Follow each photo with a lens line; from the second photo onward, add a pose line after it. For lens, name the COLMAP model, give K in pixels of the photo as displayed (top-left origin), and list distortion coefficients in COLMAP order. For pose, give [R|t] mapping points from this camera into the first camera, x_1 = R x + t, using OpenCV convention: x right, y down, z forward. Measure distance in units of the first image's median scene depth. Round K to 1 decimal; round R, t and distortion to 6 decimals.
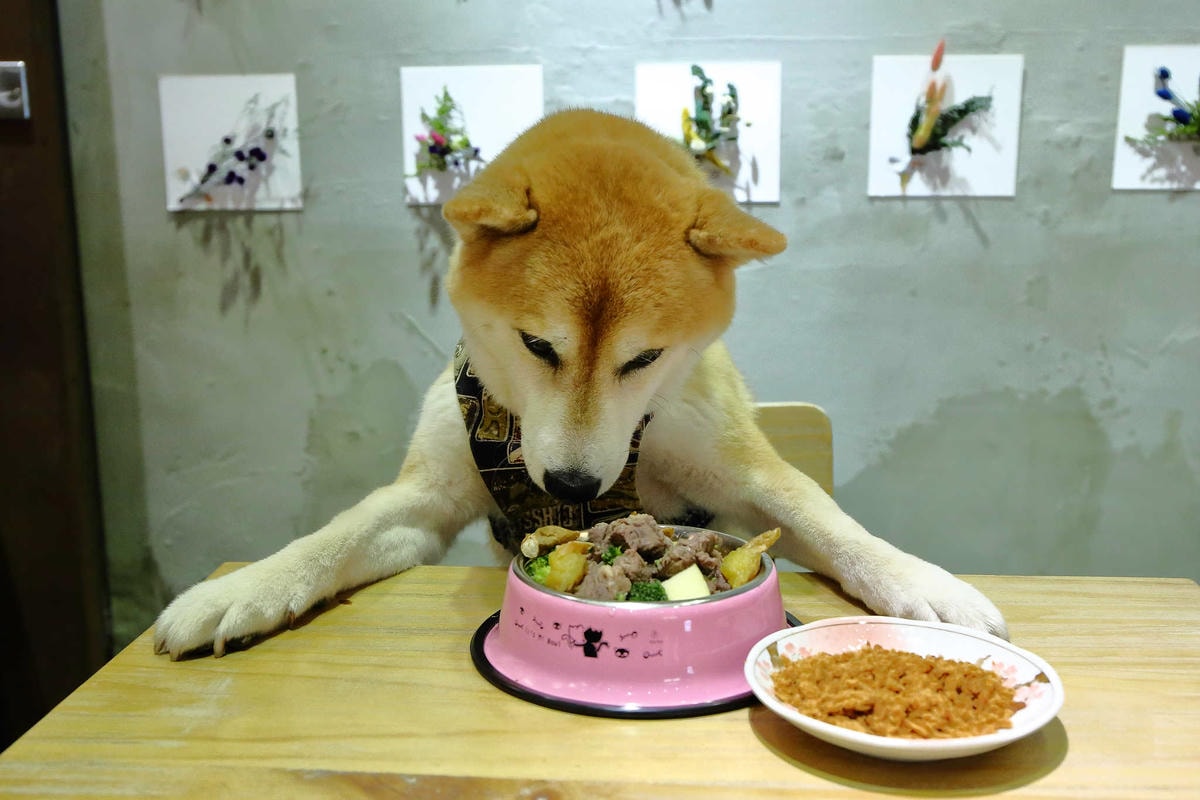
lens RADIAL K [[1356.2, 0, 600.8], [0, 1356.2, 395.1], [0, 0, 1]] dist [0.003525, 0.000000]
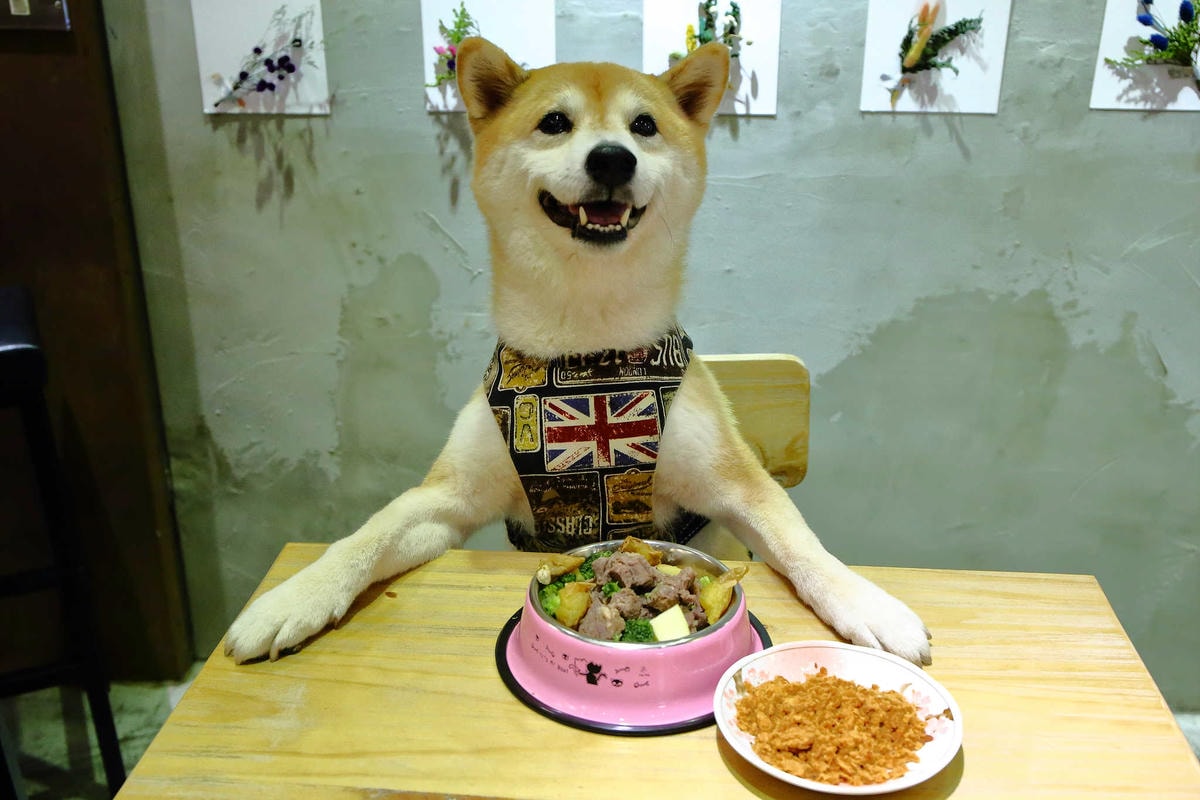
lens RADIAL K [[1311.5, 0, 599.0], [0, 1311.5, 403.1], [0, 0, 1]] dist [-0.005066, 0.000000]
pose [[0.999920, 0.010150, -0.007537, 0.002242], [-0.008456, 0.980156, 0.198048, -0.123684], [0.009397, -0.197968, 0.980163, -0.056478]]
